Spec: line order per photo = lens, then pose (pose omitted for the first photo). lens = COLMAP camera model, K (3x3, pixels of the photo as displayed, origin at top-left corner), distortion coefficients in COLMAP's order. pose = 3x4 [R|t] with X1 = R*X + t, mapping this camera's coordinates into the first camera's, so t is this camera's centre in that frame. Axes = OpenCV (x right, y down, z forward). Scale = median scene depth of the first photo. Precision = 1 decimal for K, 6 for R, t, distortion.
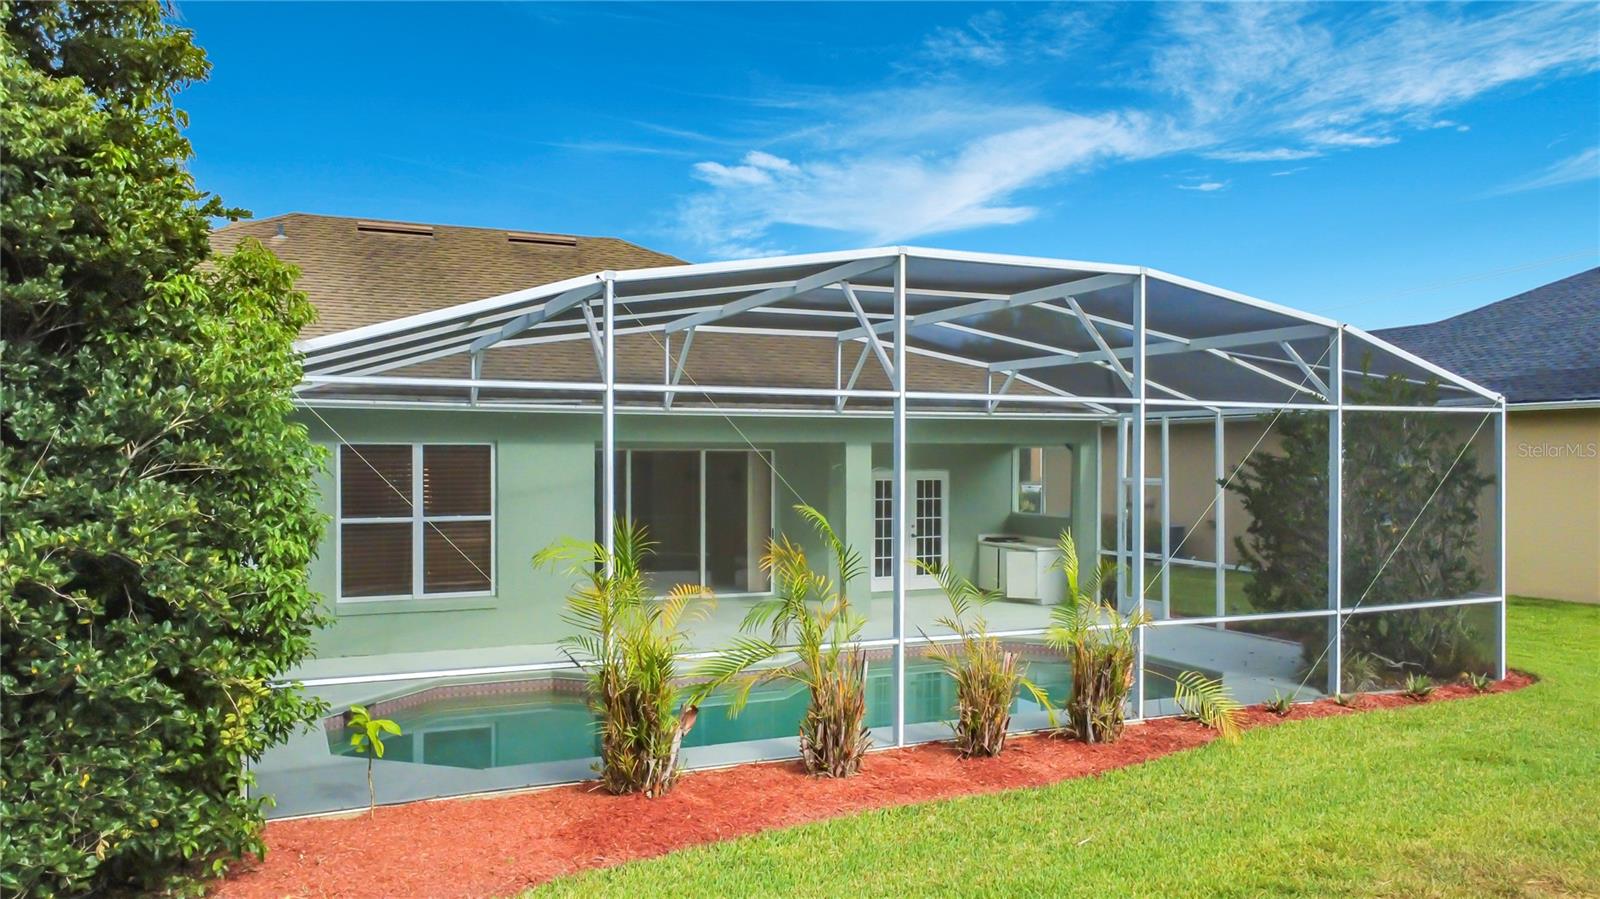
lens RADIAL K [[1177.6, 0, 798.1], [0, 1177.6, 471.4], [0, 0, 1]] dist [0.012106, 0.001280]
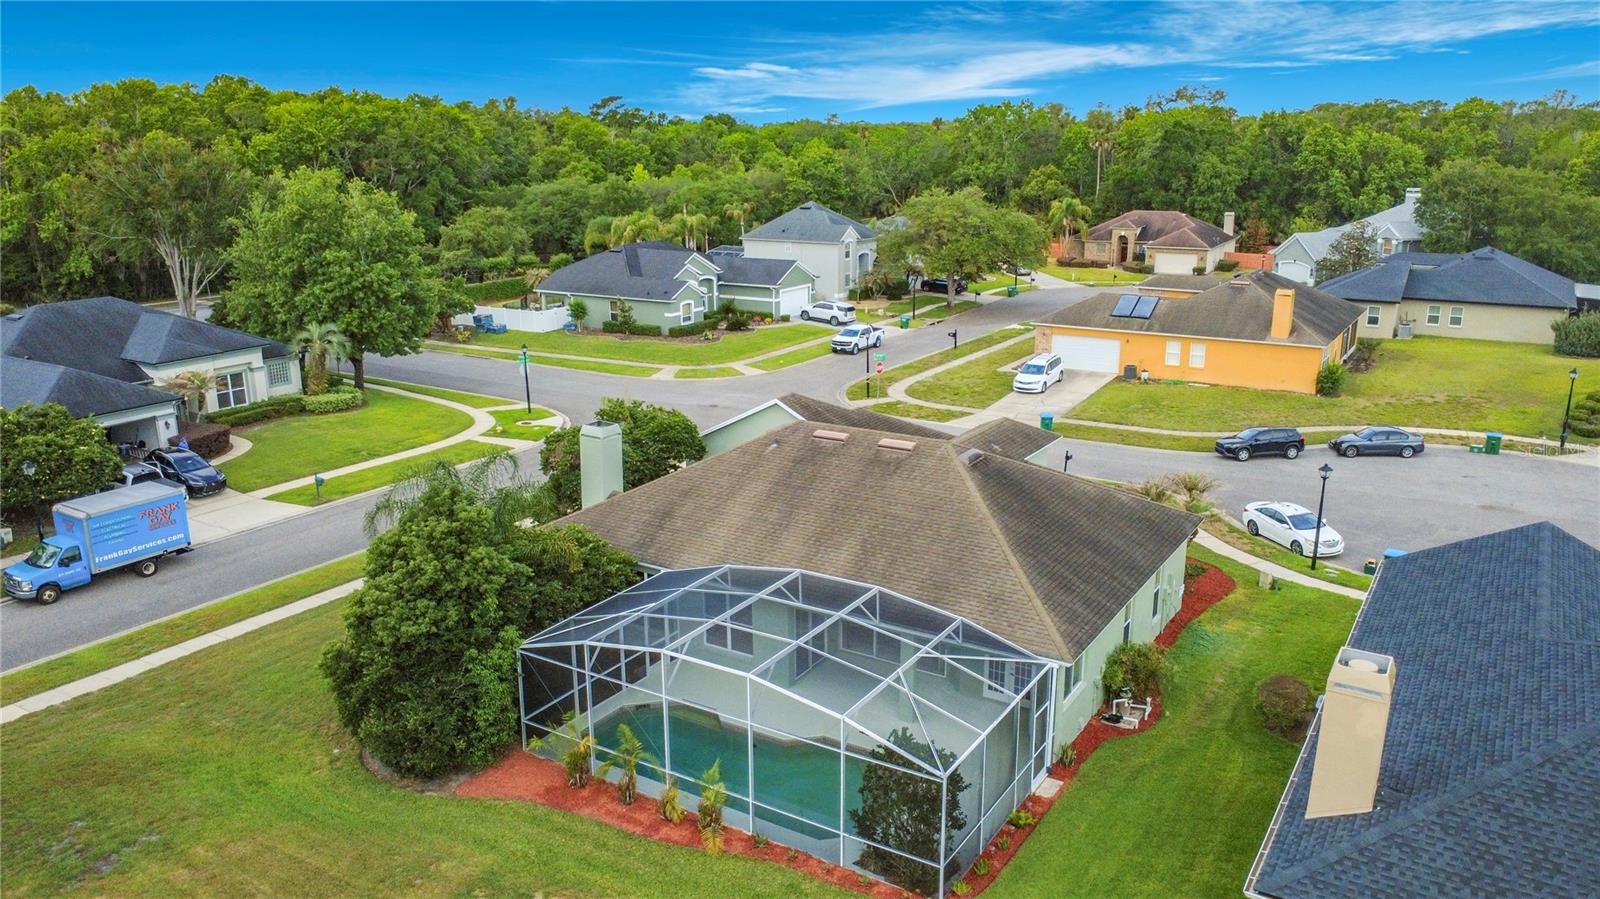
lens RADIAL K [[1164.0, 0, 800.0], [0, 1164.0, 449.5], [0, 0, 1]] dist [-0.003073, -0.000363]
pose [[0.550800, 0.213623, -0.806836, 2.041848], [-0.002230, 0.967064, 0.254523, -1.150004], [0.834634, -0.138392, 0.533136, -0.147168]]
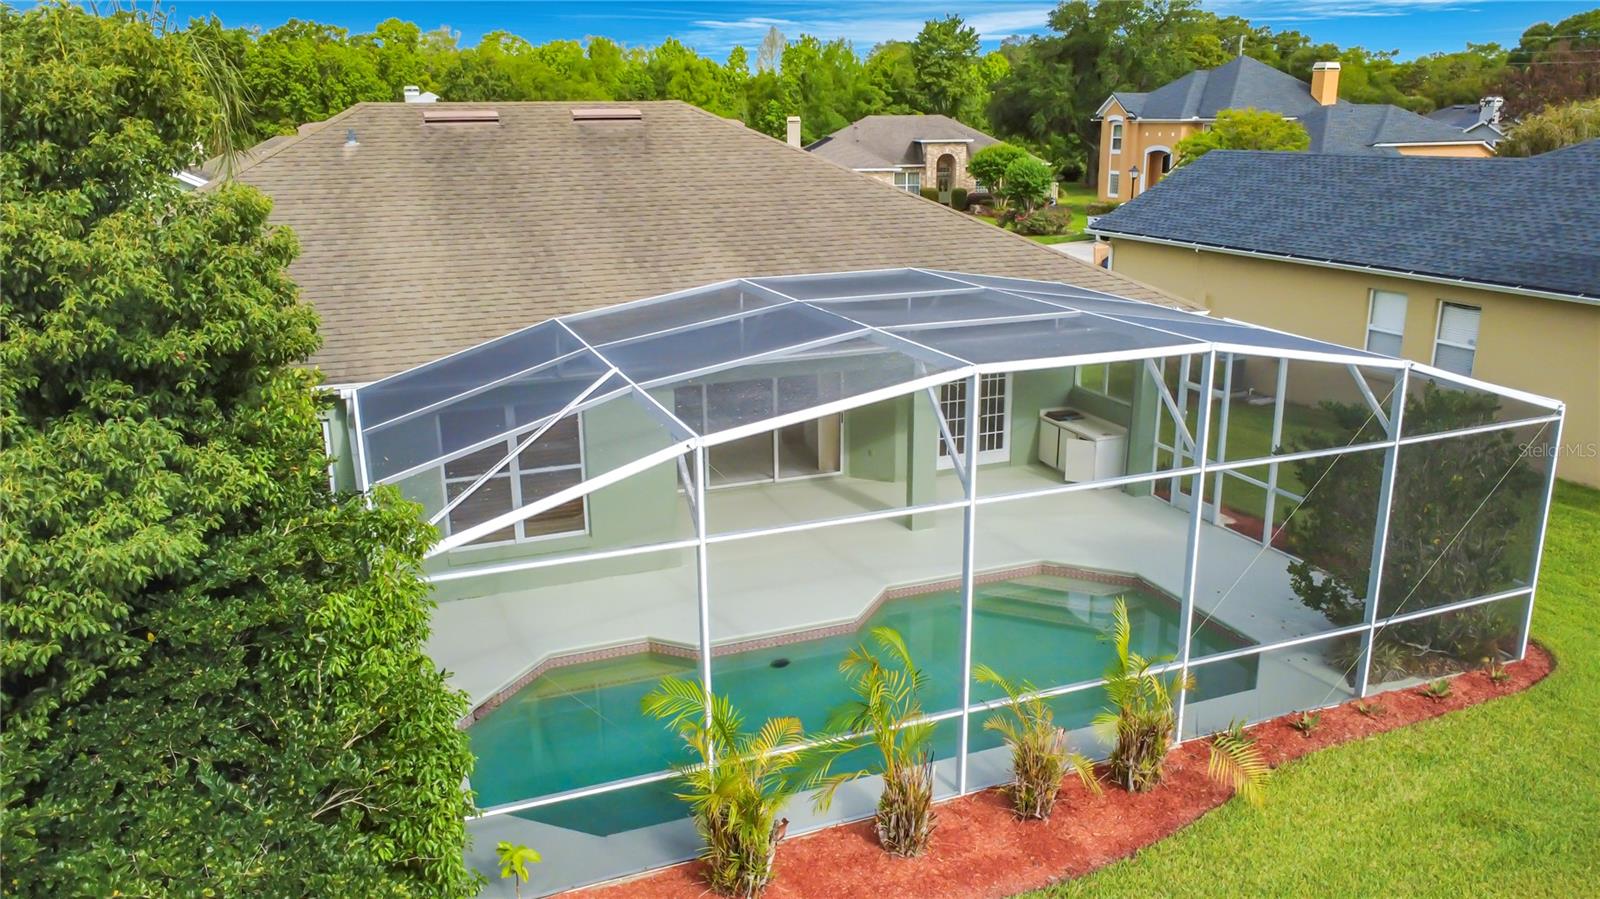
lens RADIAL K [[1164.0, 0, 800.0], [0, 1164.0, 449.5], [0, 0, 1]] dist [-0.003073, -0.000363]
pose [[0.998793, 0.002741, -0.049050, -0.013135], [0.010125, 0.965520, 0.260133, -0.317052], [0.048072, -0.260316, 0.964326, -0.007594]]
